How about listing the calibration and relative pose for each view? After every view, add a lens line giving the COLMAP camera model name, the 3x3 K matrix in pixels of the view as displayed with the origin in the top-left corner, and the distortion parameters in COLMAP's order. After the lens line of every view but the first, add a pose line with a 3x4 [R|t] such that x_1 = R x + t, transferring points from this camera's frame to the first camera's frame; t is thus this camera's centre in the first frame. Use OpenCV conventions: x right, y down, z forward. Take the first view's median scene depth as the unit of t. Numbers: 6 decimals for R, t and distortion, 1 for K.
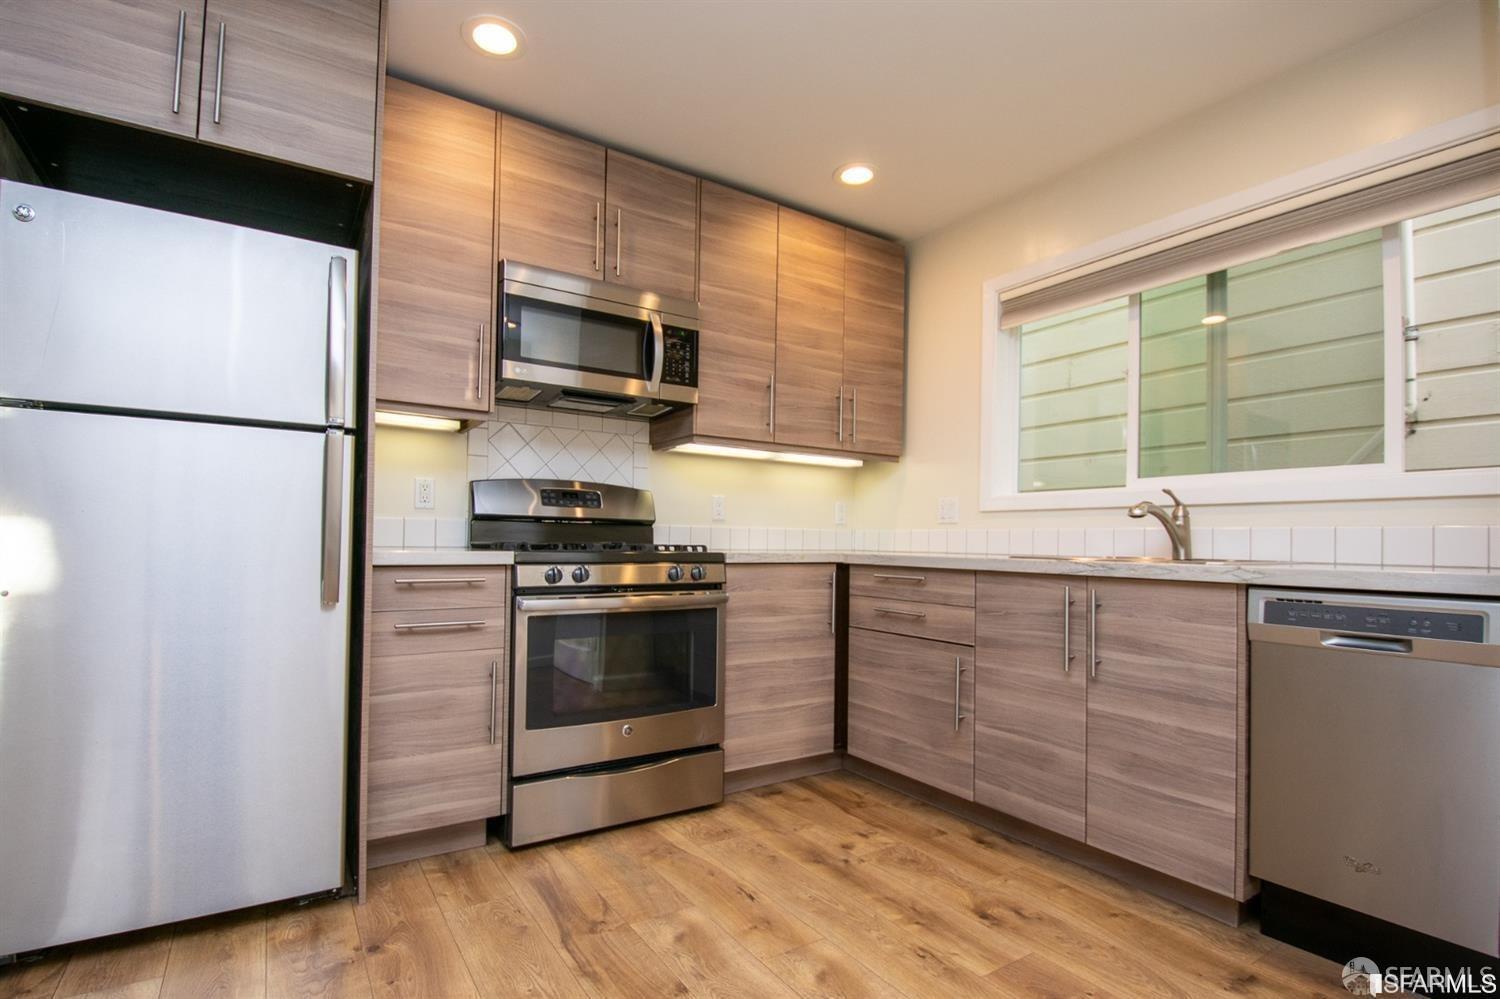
lens RADIAL K [[720.6, 0, 729.2], [0, 720.6, 527.1], [0, 0, 1]] dist [0.000639, -0.000047]
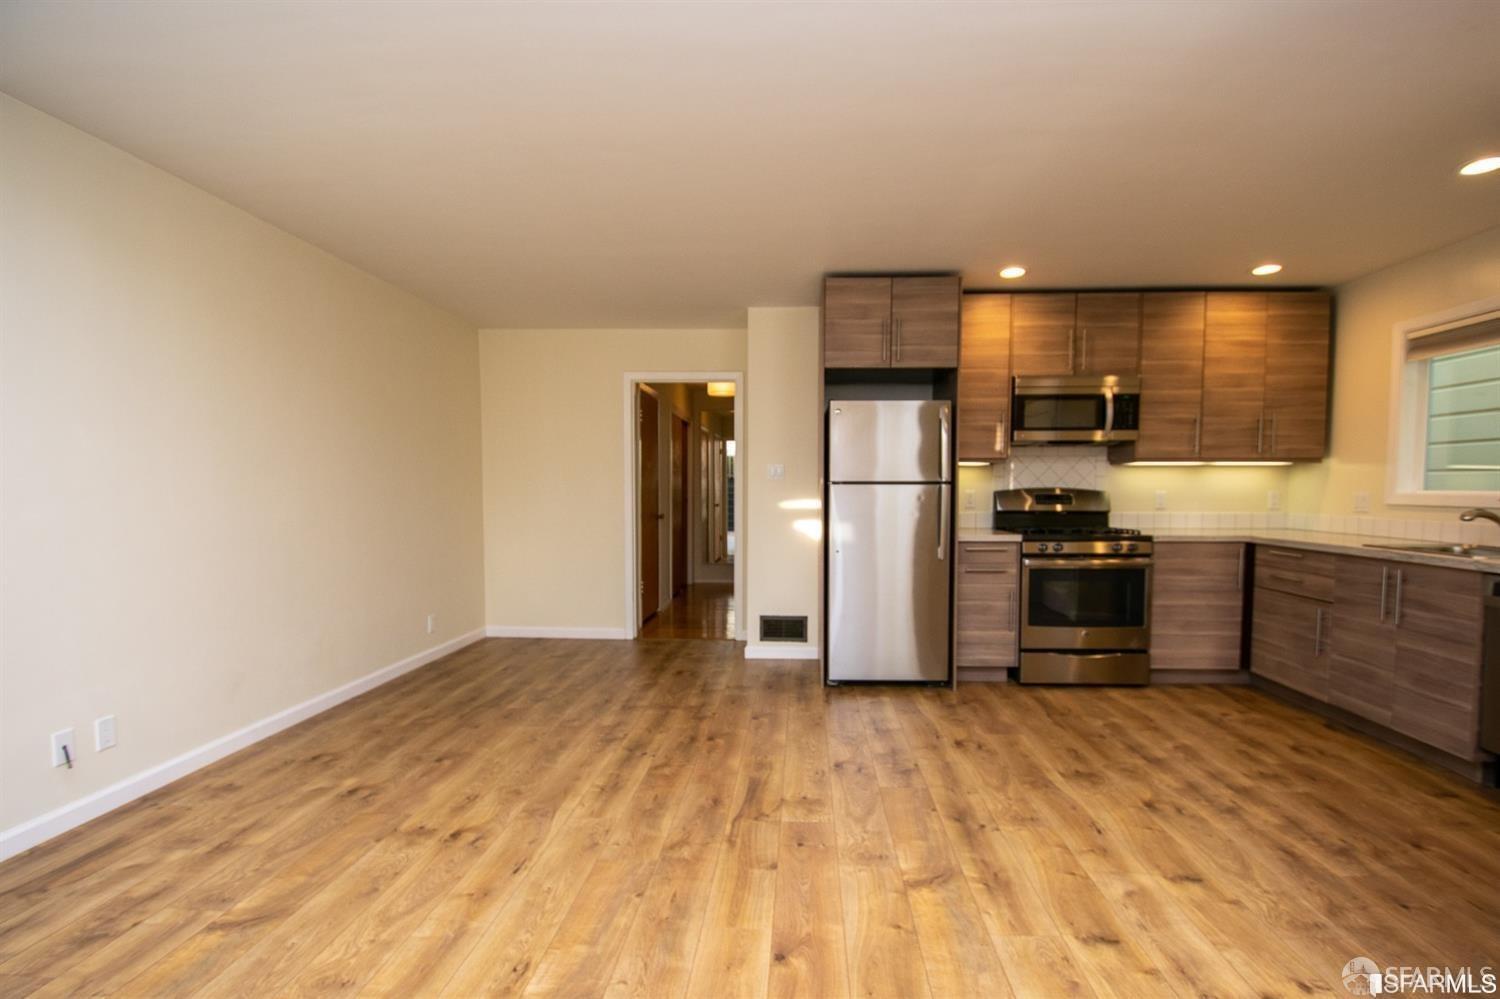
lens RADIAL K [[686.3, 0, 779.1], [0, 686.3, 528.7], [0, 0, 1]] dist [0.019969, -0.026565]
pose [[0.824656, 0.017840, -0.565353, 0.172444], [0.023359, 0.997576, 0.065551, -0.098273], [0.565152, -0.067263, 0.822240, -0.734139]]
